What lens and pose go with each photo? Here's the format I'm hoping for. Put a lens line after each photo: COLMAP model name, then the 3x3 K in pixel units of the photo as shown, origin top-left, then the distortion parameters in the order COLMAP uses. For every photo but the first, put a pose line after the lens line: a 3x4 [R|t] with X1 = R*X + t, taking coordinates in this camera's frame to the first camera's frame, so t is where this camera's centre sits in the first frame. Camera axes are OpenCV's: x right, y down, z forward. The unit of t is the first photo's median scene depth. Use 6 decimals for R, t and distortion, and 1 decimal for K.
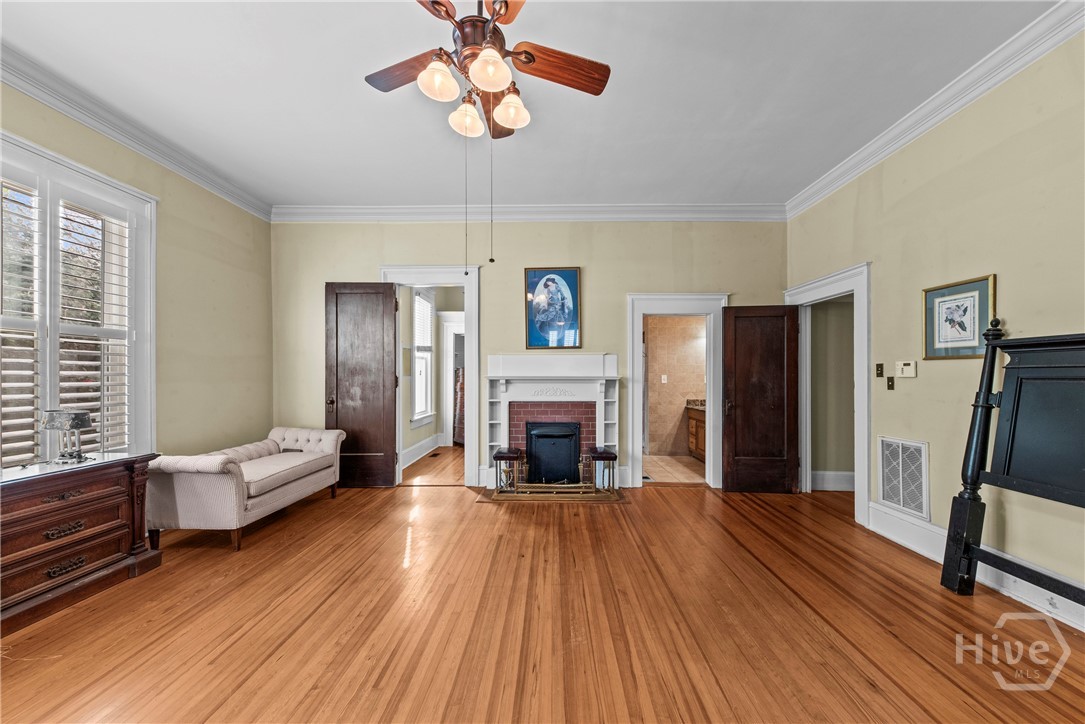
lens RADIAL K [[370.5, 0, 548.0], [0, 370.5, 367.5], [0, 0, 1]] dist [0.001334, -0.000039]
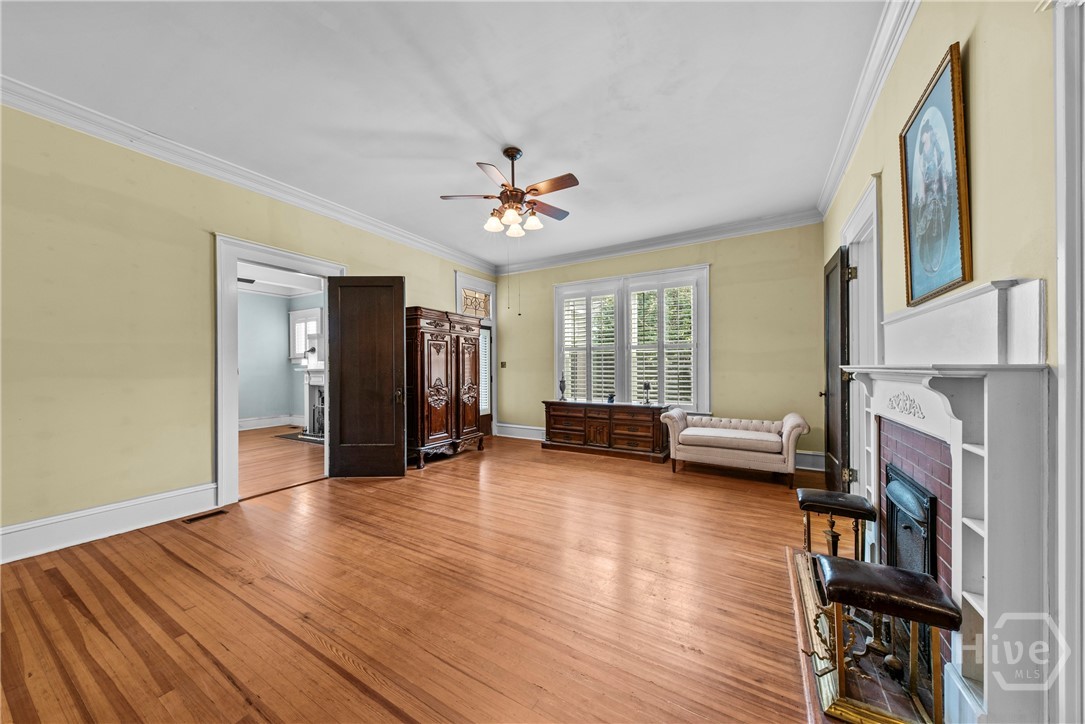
lens RADIAL K [[370.5, 0, 548.0], [0, 370.5, 367.5], [0, 0, 1]] dist [0.001334, -0.000039]
pose [[-0.481070, -0.000591, -0.876682, 1.148976], [0.019673, 0.999741, -0.011469, 0.042813], [0.876461, -0.022764, -0.480934, 1.697309]]
